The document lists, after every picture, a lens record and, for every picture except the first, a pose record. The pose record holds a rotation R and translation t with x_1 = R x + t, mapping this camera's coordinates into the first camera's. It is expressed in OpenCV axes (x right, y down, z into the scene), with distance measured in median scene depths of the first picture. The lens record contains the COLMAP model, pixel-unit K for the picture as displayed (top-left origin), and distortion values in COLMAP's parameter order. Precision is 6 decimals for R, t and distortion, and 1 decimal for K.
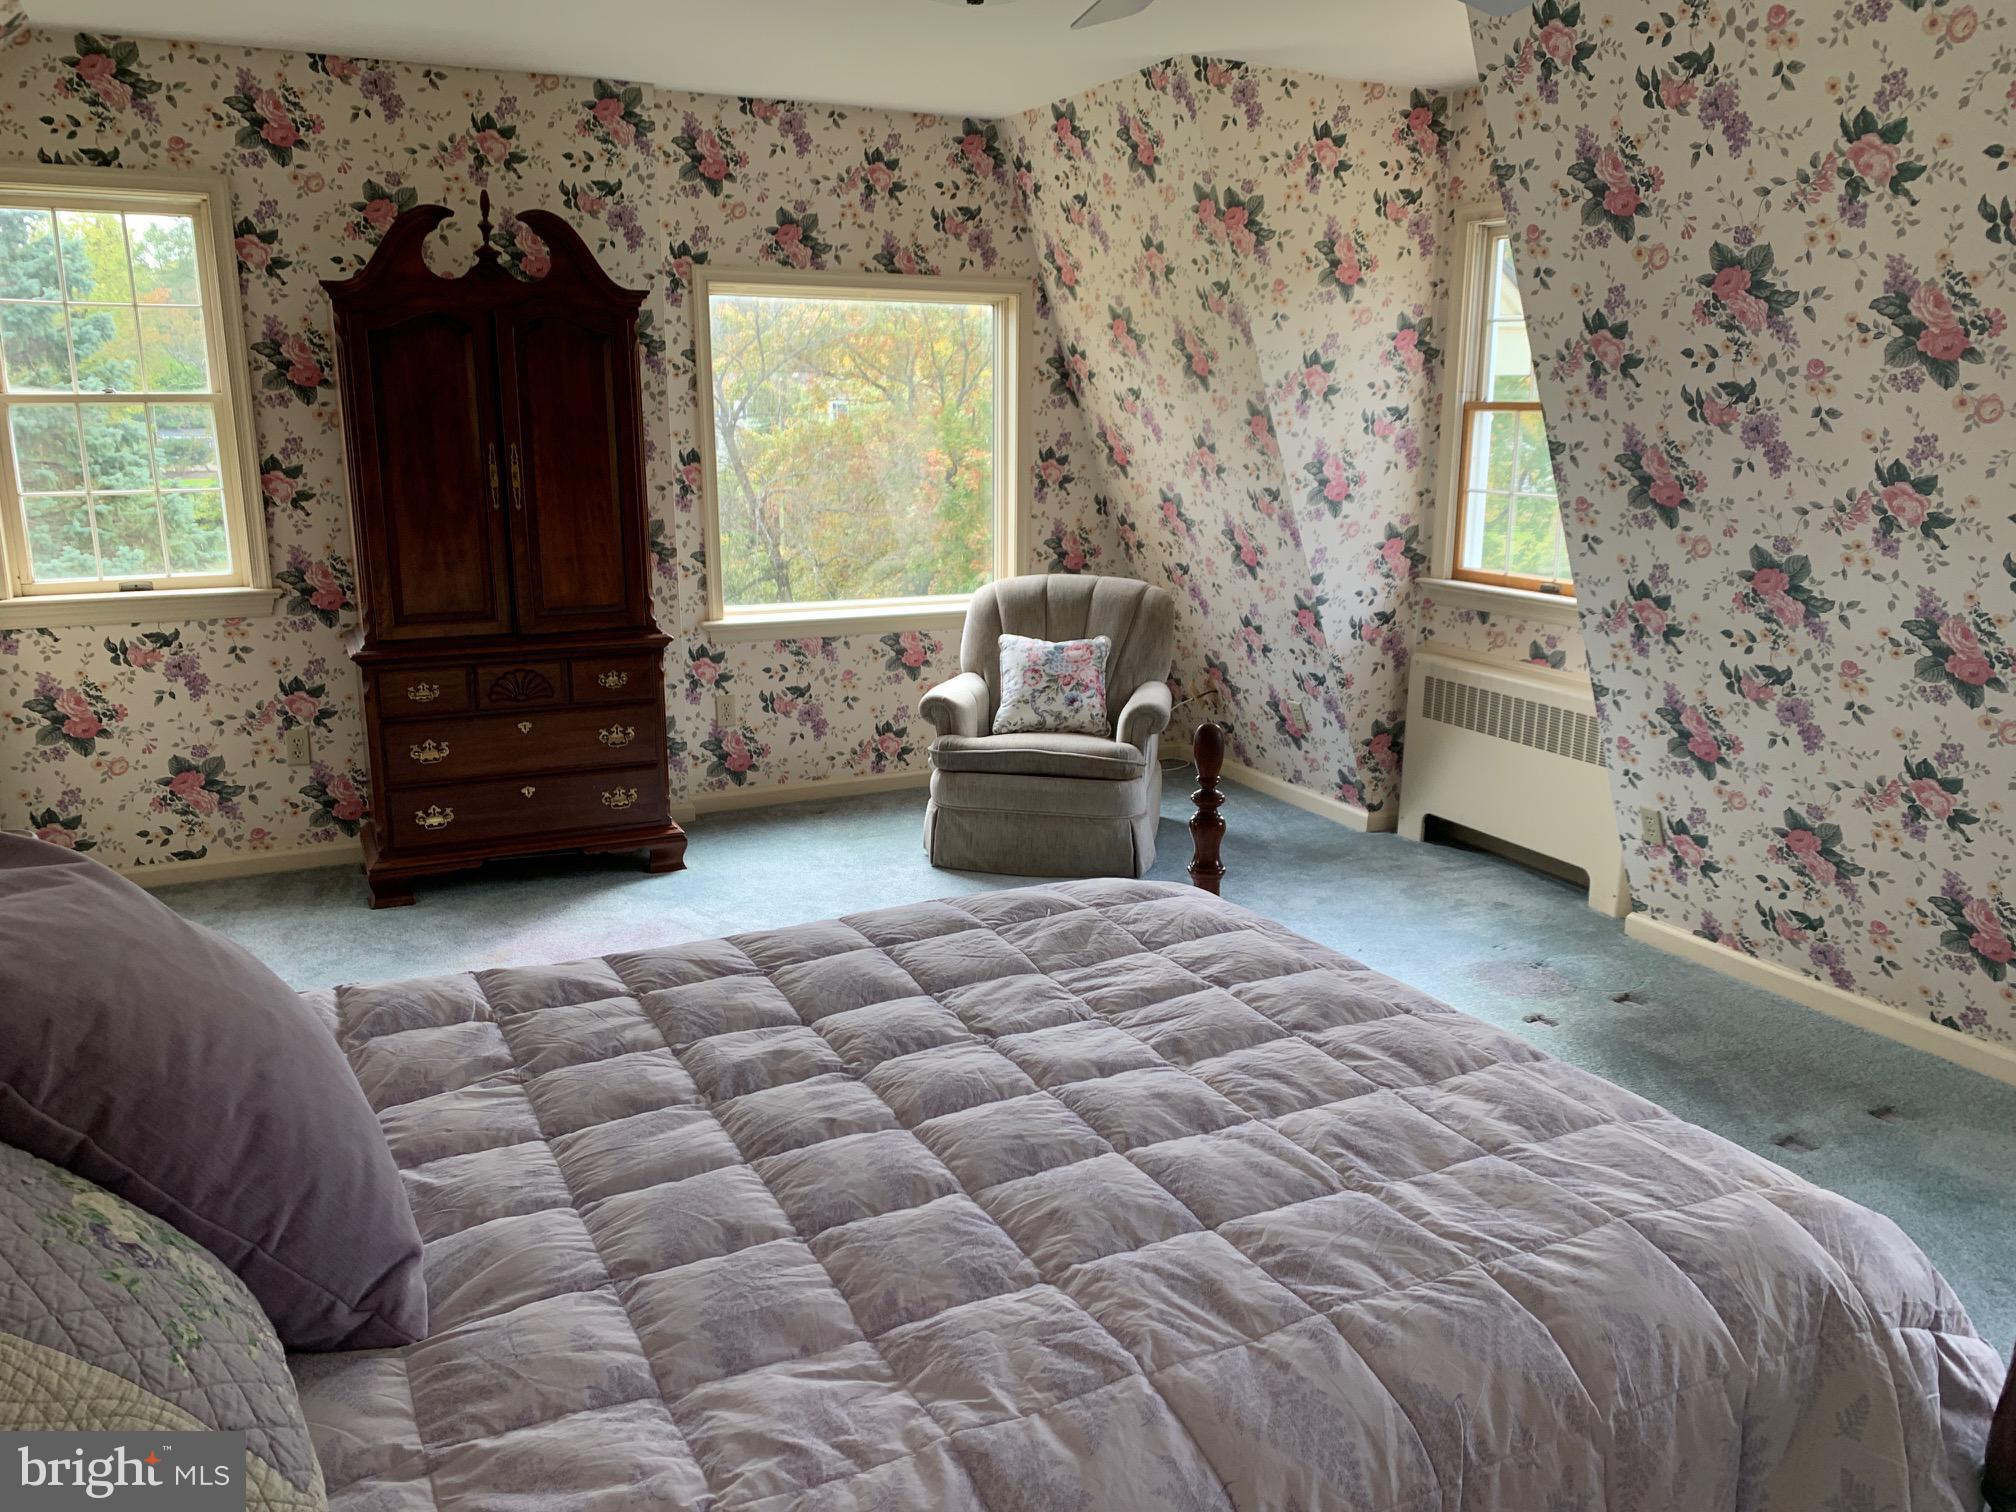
lens RADIAL K [[1569.2, 0, 1008.0], [0, 1569.2, 760.3], [0, 0, 1]] dist [0.019196, -0.005484]
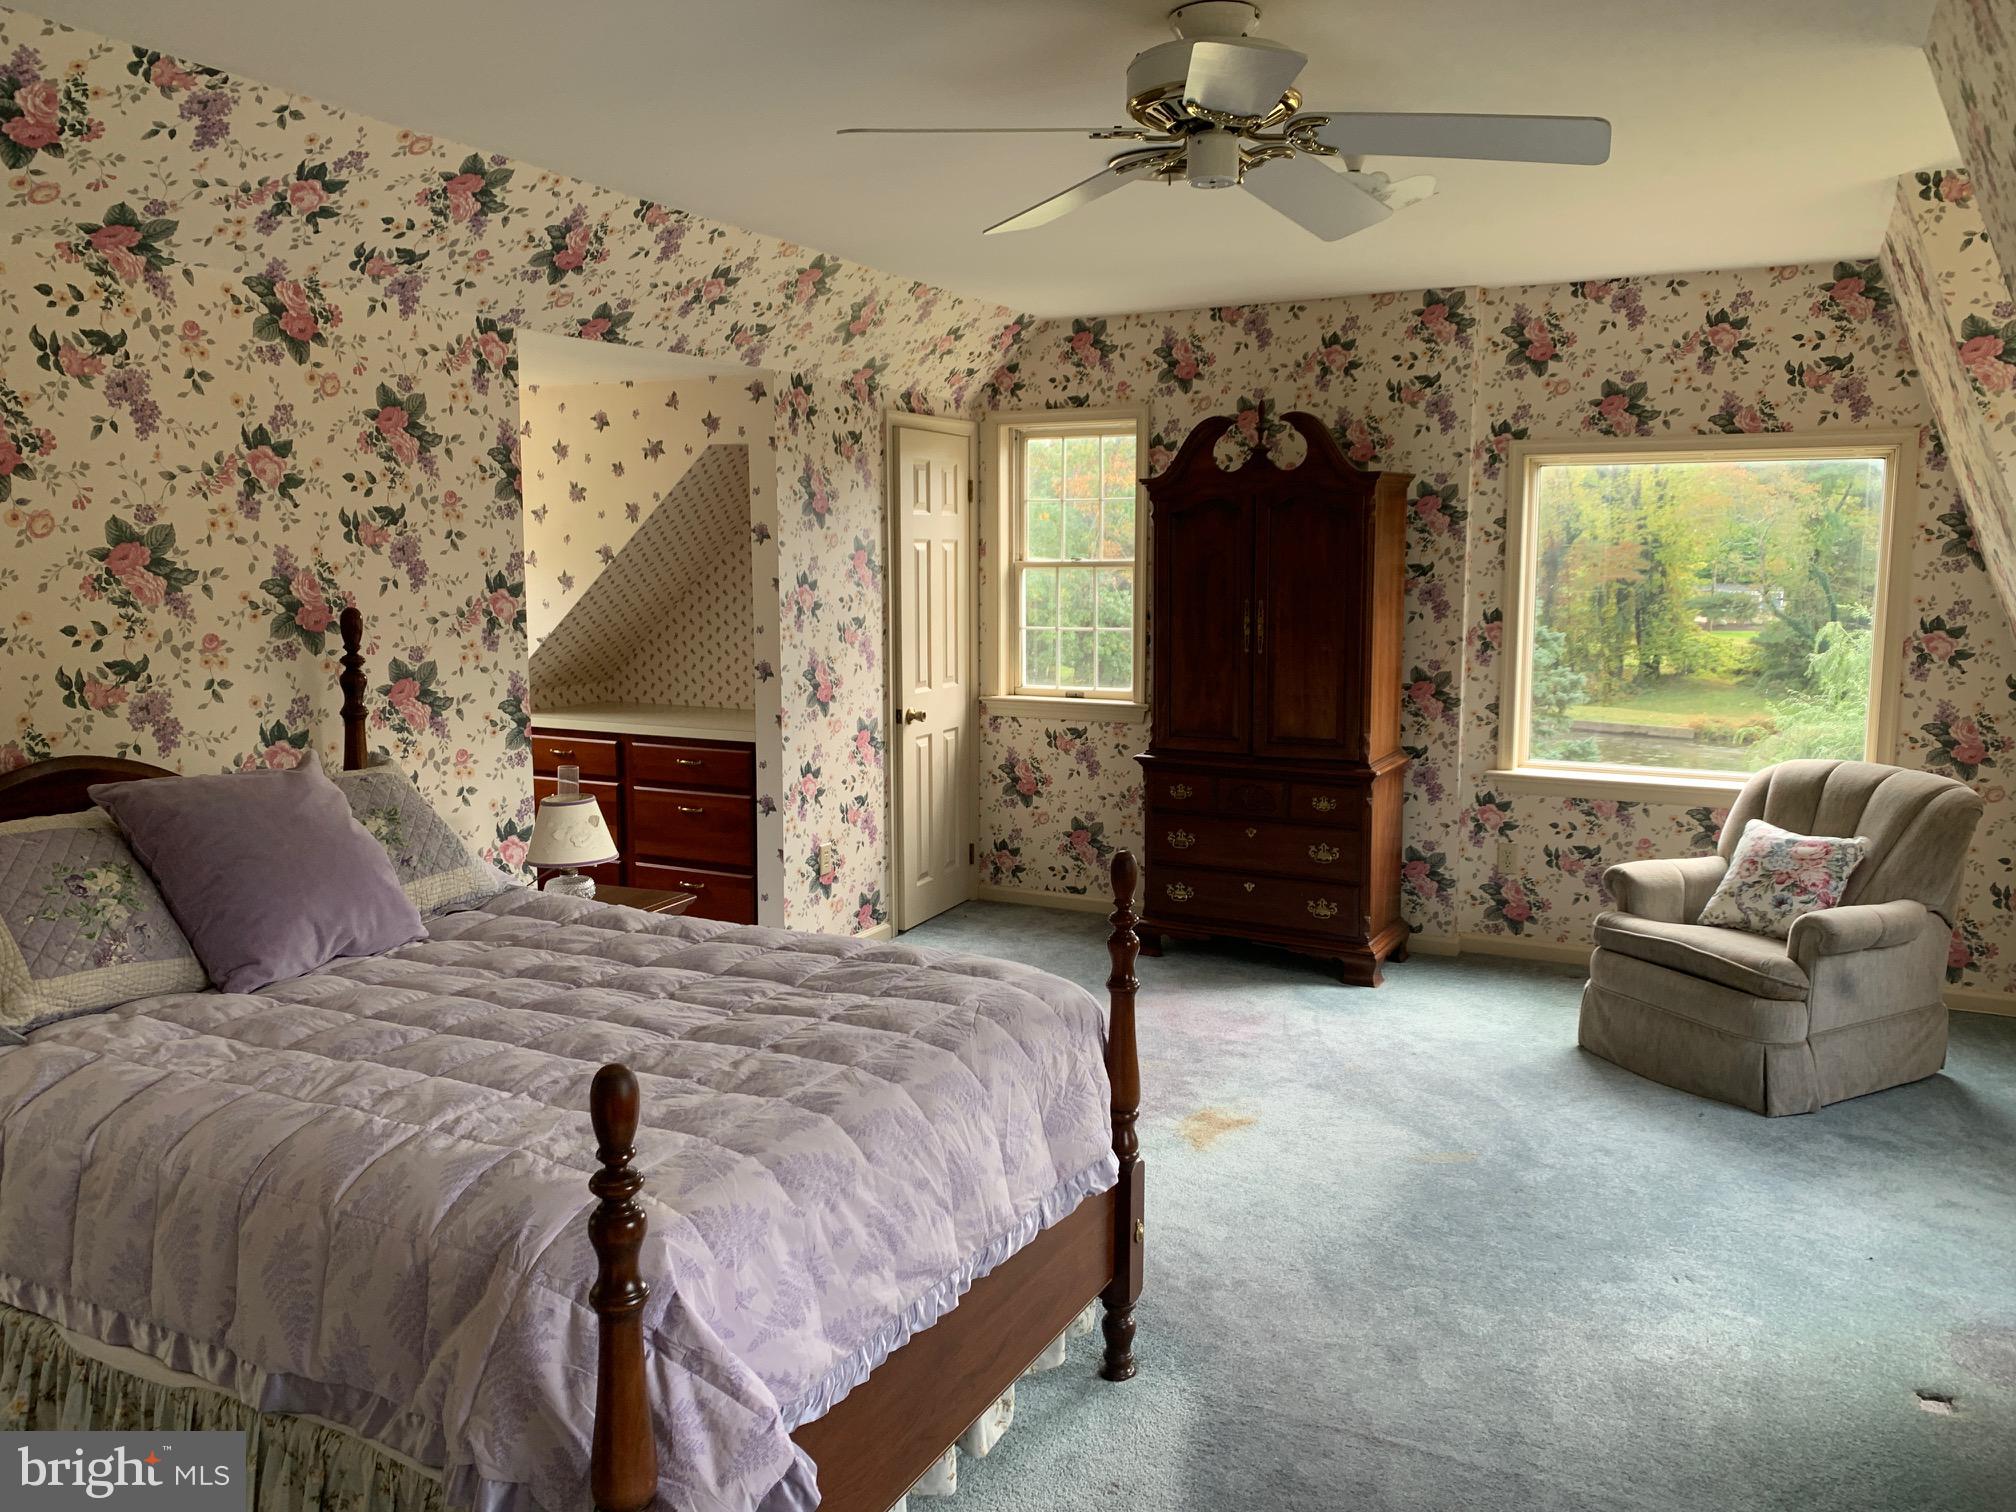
lens RADIAL K [[1575.1, 0, 993.4], [0, 1575.1, 745.3], [0, 0, 1]] dist [0.029108, -0.029599]
pose [[0.575031, 0.097440, -0.812308, 0.522590], [-0.183725, 0.982902, -0.012155, -0.033783], [0.797235, 0.156231, 0.583102, 0.126578]]
